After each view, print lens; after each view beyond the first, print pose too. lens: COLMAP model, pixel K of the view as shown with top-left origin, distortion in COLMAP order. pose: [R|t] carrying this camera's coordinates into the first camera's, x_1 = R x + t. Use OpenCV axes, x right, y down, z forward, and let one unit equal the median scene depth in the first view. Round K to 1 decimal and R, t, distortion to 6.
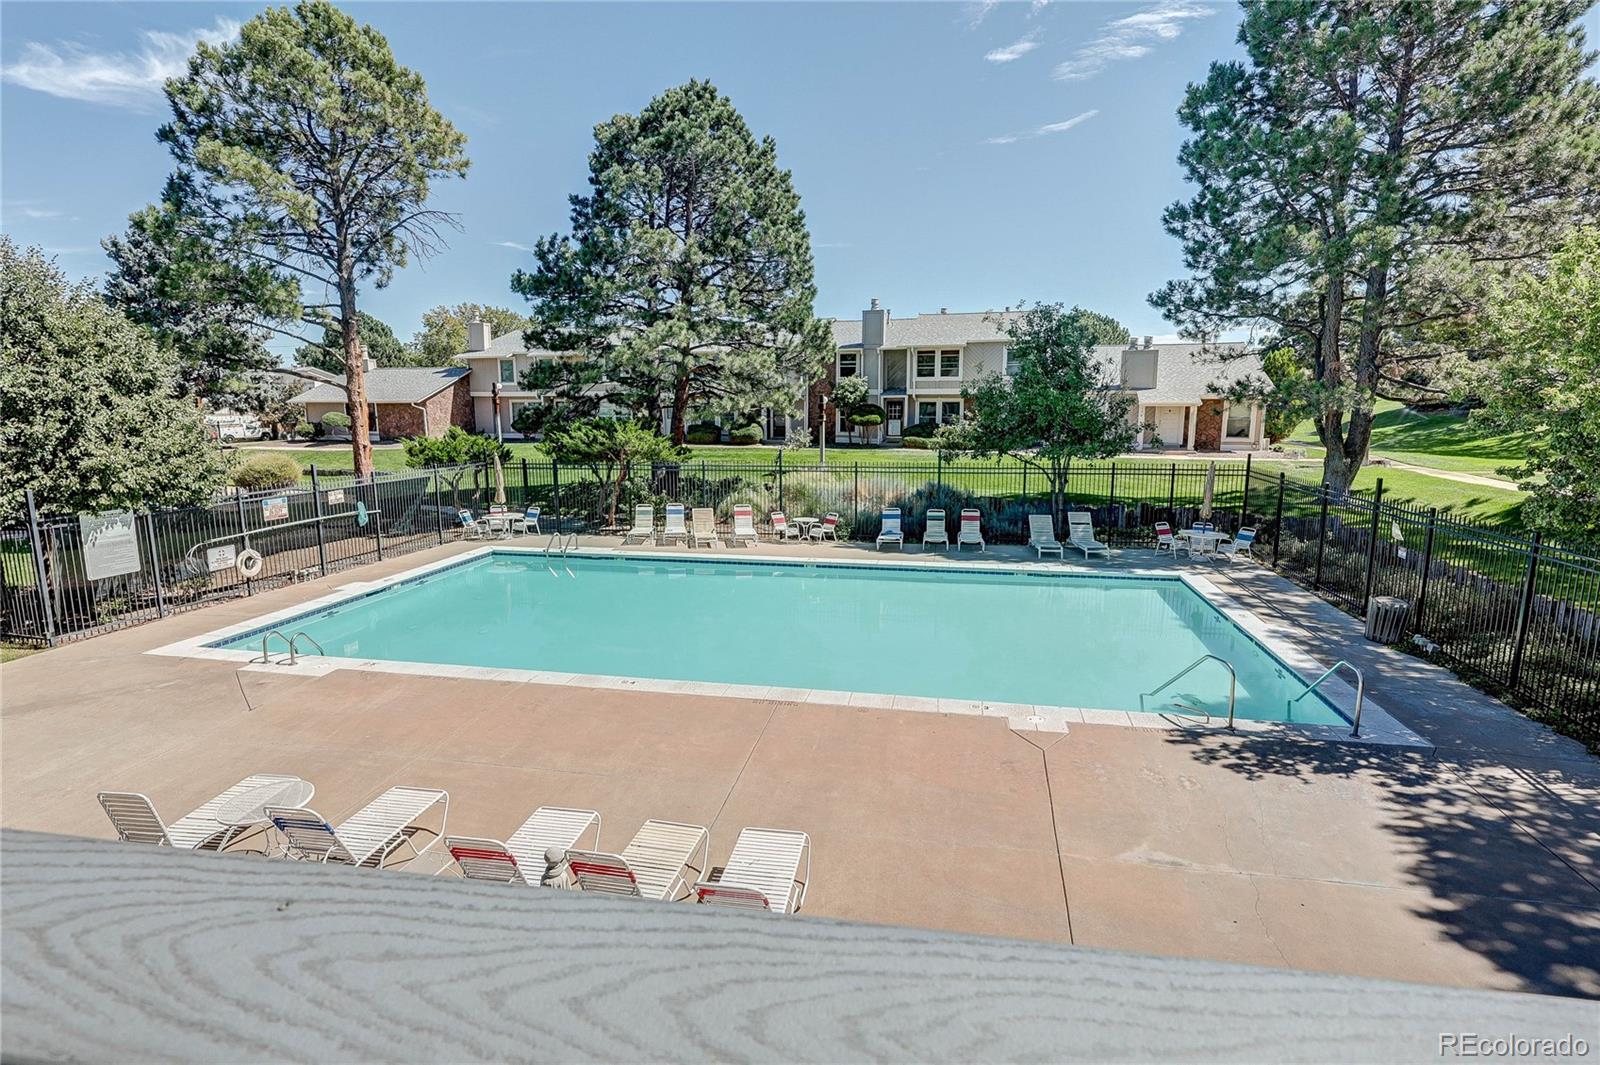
lens RADIAL K [[745.8, 0, 800.0], [0, 745.8, 532.5], [0, 0, 1]] dist [0.000188, -0.000131]
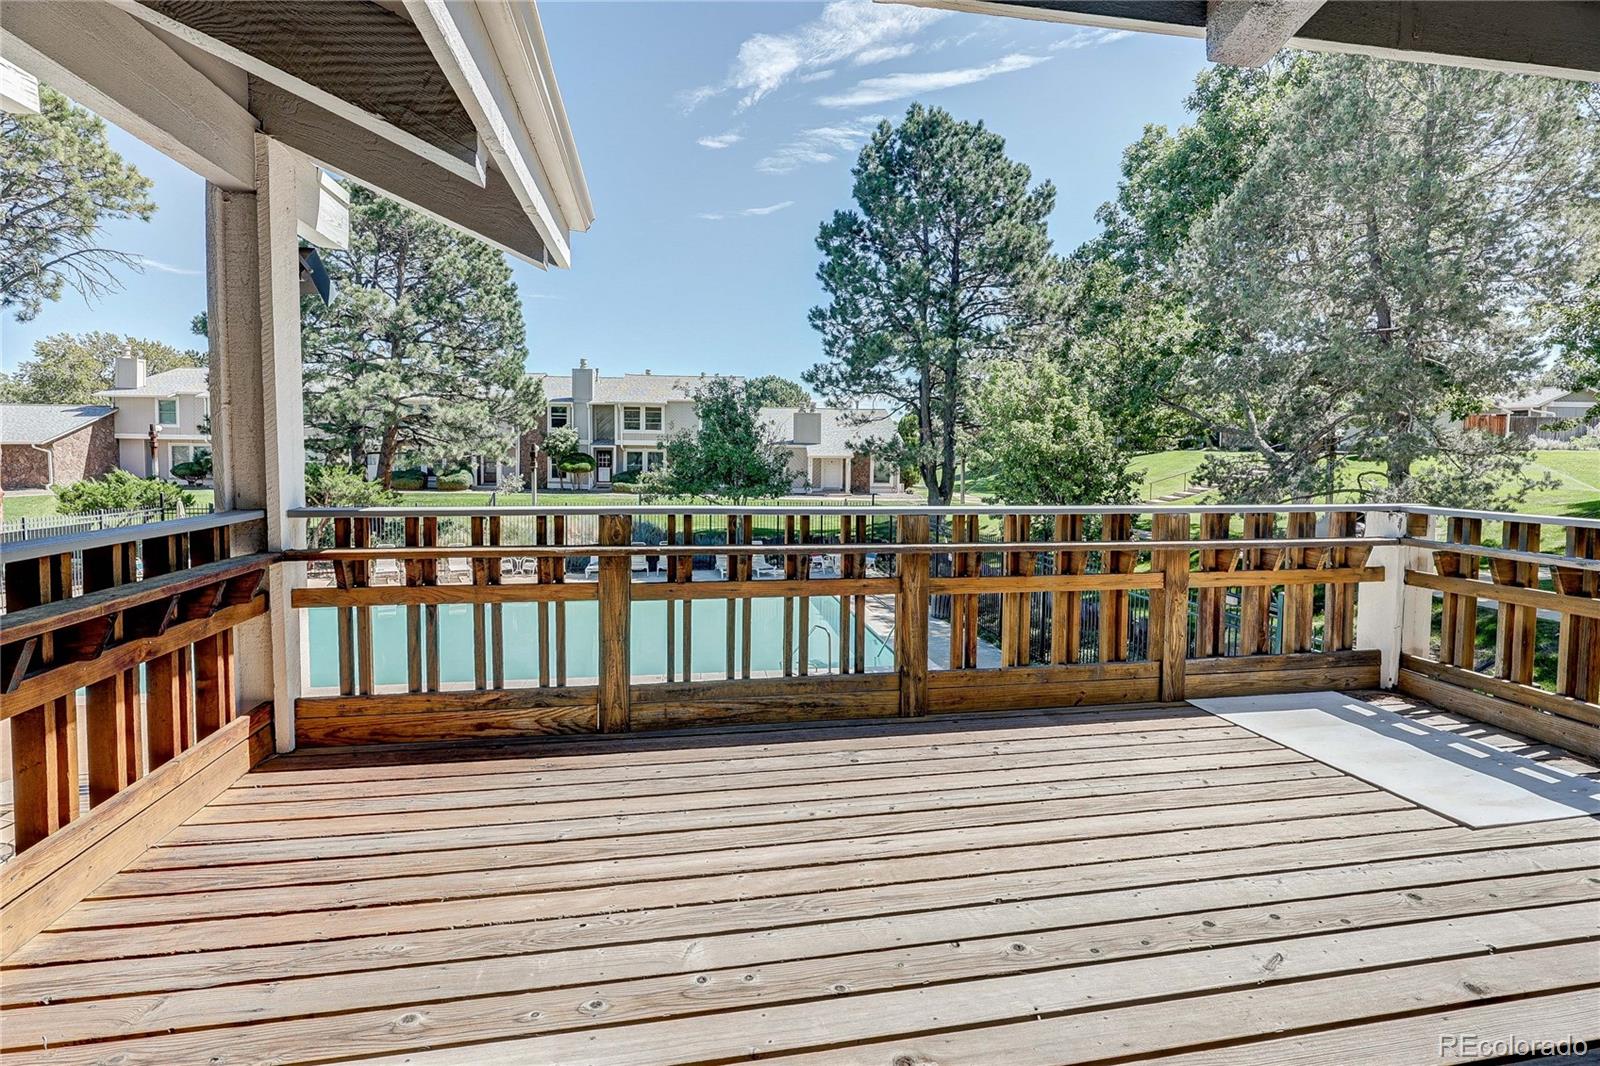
lens RADIAL K [[747.9, 0, 799.6], [0, 747.9, 487.5], [0, 0, 1]] dist [-0.001076, -0.000445]
pose [[0.931550, -0.002771, 0.363602, -0.007126], [0.048167, 0.992099, -0.115843, 0.027475], [-0.360408, 0.125427, 0.924324, -0.165137]]
